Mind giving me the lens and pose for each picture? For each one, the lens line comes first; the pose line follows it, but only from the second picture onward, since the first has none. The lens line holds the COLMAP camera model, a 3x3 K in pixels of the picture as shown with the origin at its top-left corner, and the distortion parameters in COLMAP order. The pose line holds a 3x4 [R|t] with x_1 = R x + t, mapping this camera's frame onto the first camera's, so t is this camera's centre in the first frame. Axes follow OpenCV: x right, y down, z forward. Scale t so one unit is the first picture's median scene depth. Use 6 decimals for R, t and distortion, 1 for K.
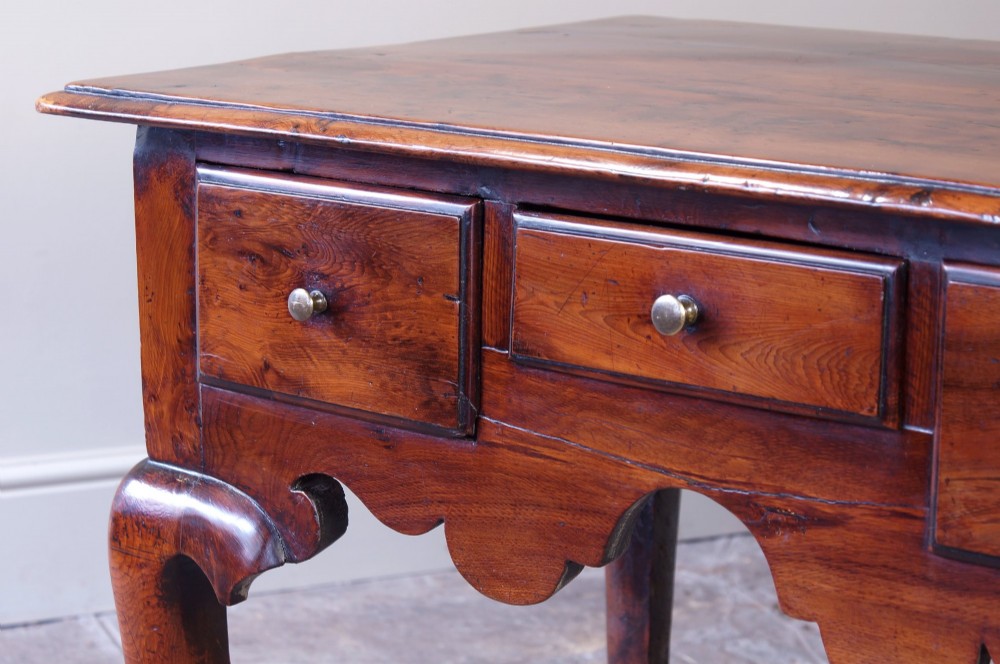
lens RADIAL K [[2703.3, 0, 491.5], [0, 2703.3, 328.3], [0, 0, 1]] dist [0.138442, 0.000000]
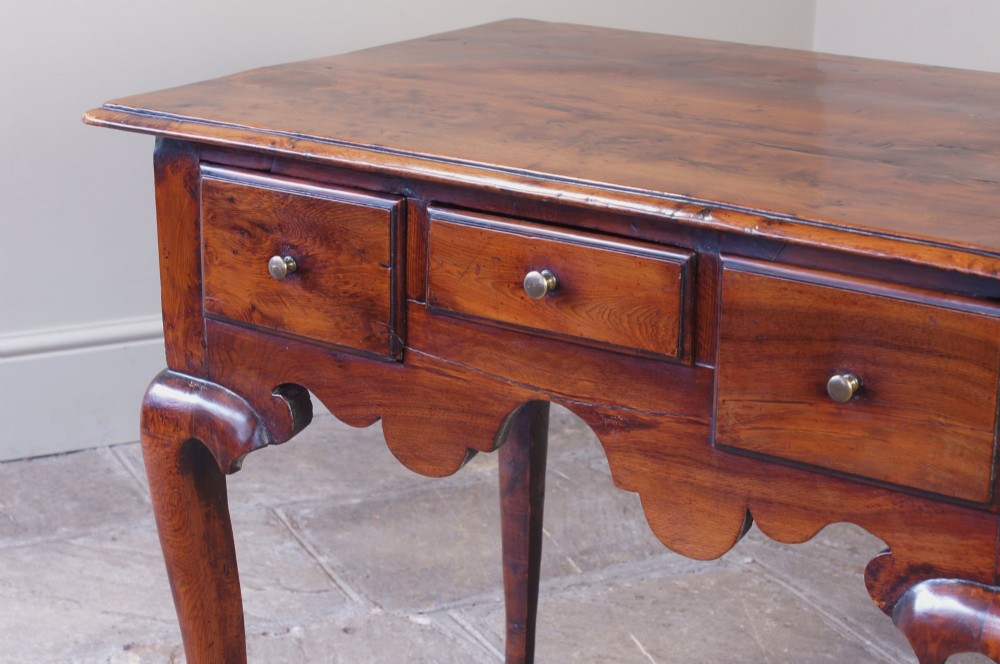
lens RADIAL K [[2225.7, 0, 488.4], [0, 2225.7, 361.0], [0, 0, 1]] dist [0.069890, 0.000000]
pose [[0.999344, -0.010975, 0.034503, -0.001247], [0.008029, 0.996402, 0.084370, -0.058801], [-0.035305, -0.084038, 0.995837, -0.170910]]
